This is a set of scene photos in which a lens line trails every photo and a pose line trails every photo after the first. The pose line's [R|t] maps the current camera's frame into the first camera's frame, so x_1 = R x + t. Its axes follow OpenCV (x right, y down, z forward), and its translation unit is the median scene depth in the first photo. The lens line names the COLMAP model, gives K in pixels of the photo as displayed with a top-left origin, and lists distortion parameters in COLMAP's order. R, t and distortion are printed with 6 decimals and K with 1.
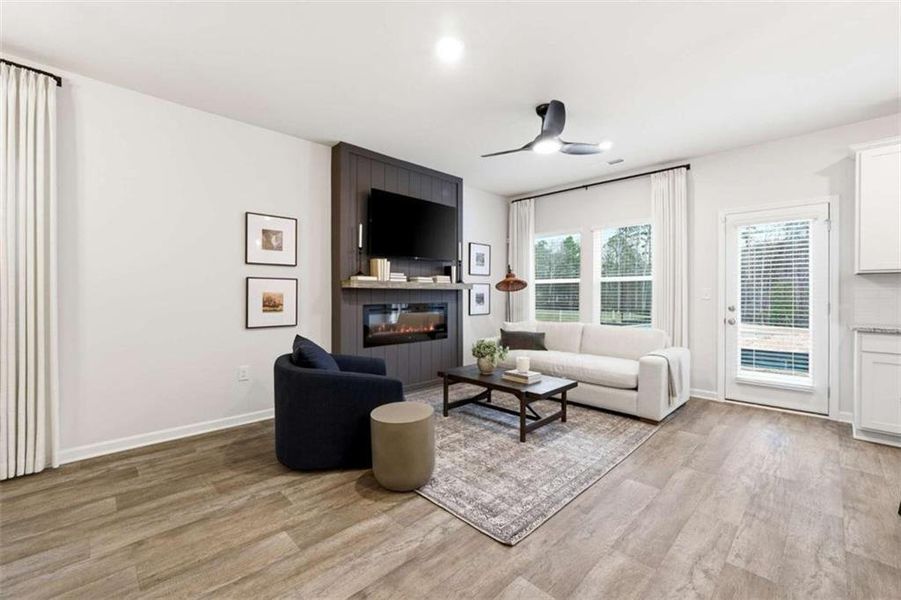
lens RADIAL K [[380.9, 0, 446.0], [0, 380.9, 292.9], [0, 0, 1]] dist [-0.012152, 0.003784]
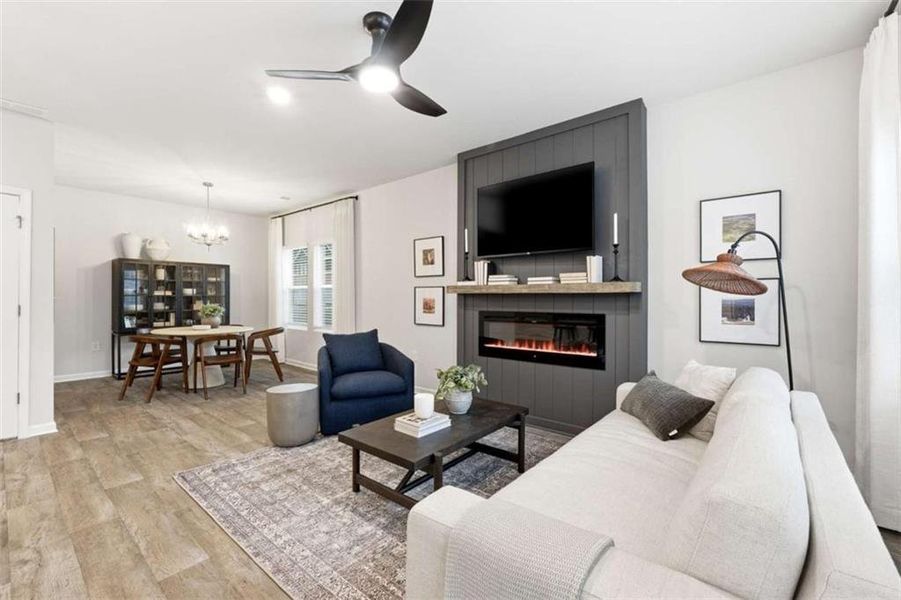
lens RADIAL K [[380.9, 0, 443.4], [0, 380.9, 301.9], [0, 0, 1]] dist [-0.012152, 0.003784]
pose [[0.094814, 0.010548, -0.995439, 0.869917], [-0.000803, 0.999944, 0.010519, -0.001197], [0.995495, -0.000198, 0.094817, 0.974007]]
